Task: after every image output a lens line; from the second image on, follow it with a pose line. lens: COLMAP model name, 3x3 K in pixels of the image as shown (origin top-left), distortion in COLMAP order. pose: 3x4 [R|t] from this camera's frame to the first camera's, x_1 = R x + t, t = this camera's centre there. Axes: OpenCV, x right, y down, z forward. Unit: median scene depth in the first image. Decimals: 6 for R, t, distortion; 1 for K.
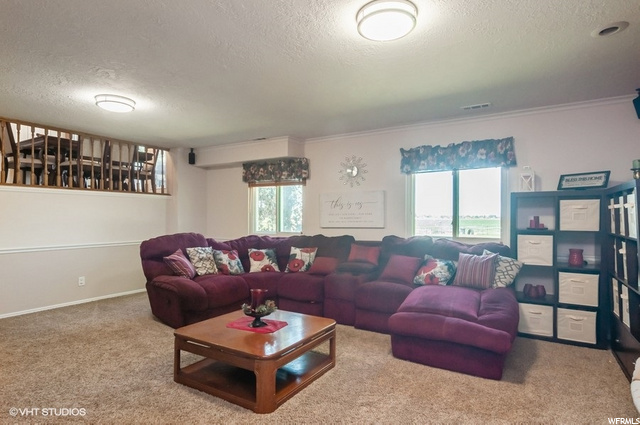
lens RADIAL K [[363.6, 0, 316.4], [0, 363.6, 224.7], [0, 0, 1]] dist [0.001713, 0.000351]
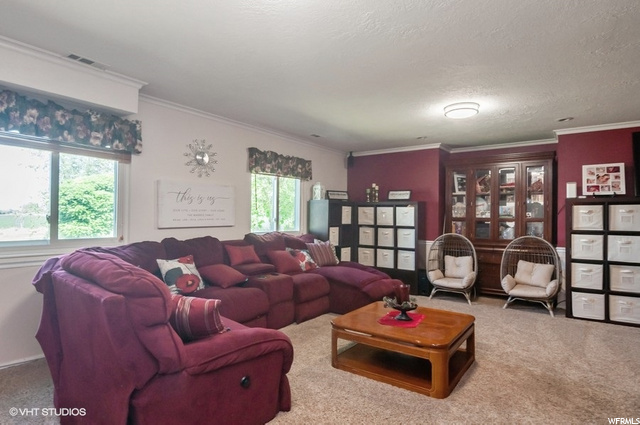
lens RADIAL K [[363.6, 0, 316.4], [0, 363.6, 224.7], [0, 0, 1]] dist [0.001713, 0.000351]
pose [[0.049613, -0.026169, 0.998426, -0.726056], [0.004611, 0.999652, 0.025972, -0.016887], [-0.998758, 0.003315, 0.049716, 0.714629]]
